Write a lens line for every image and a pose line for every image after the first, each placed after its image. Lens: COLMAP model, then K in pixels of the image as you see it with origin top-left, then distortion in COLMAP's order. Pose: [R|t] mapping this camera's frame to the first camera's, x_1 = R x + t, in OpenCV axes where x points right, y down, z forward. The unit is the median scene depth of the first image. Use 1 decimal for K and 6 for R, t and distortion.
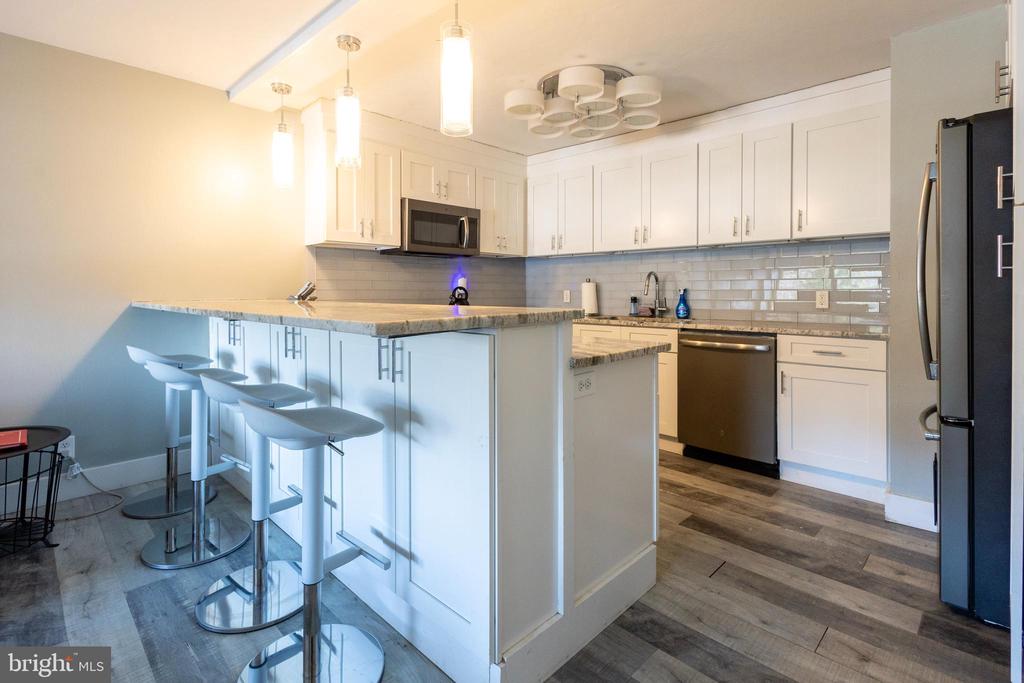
lens RADIAL K [[476.0, 0, 482.6], [0, 476.0, 295.9], [0, 0, 1]] dist [0.003177, -0.002952]
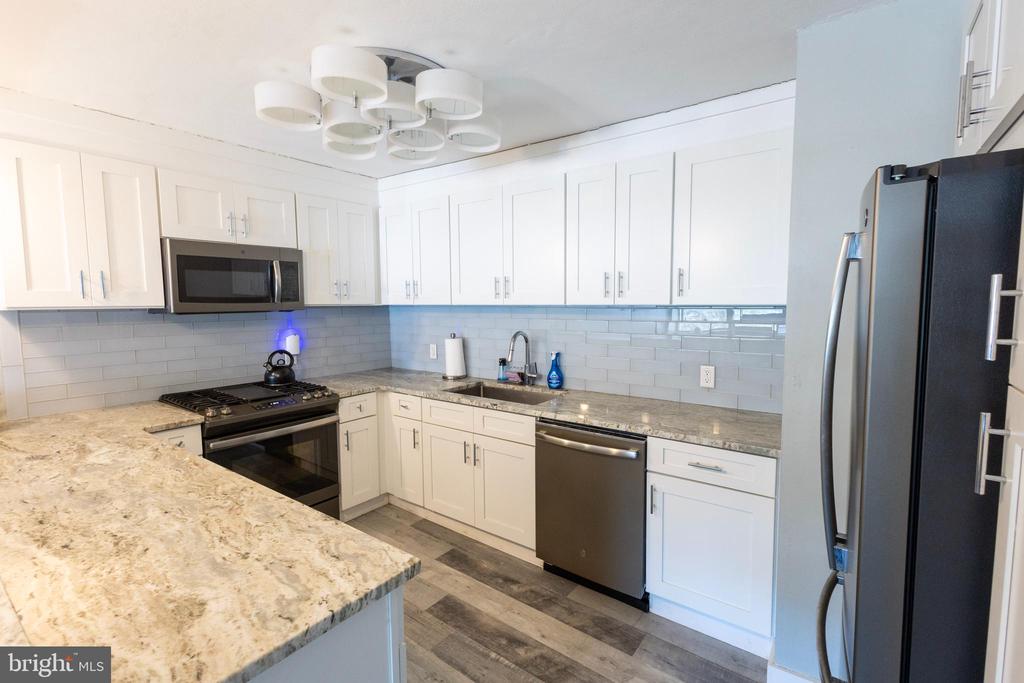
lens RADIAL K [[476.0, 0, 477.1], [0, 476.0, 343.2], [0, 0, 1]] dist [0.003177, -0.002952]
pose [[0.990831, -0.016025, 0.134157, 0.222671], [0.007258, 0.997821, 0.065582, -0.106249], [-0.134915, -0.064007, 0.988788, 0.263119]]
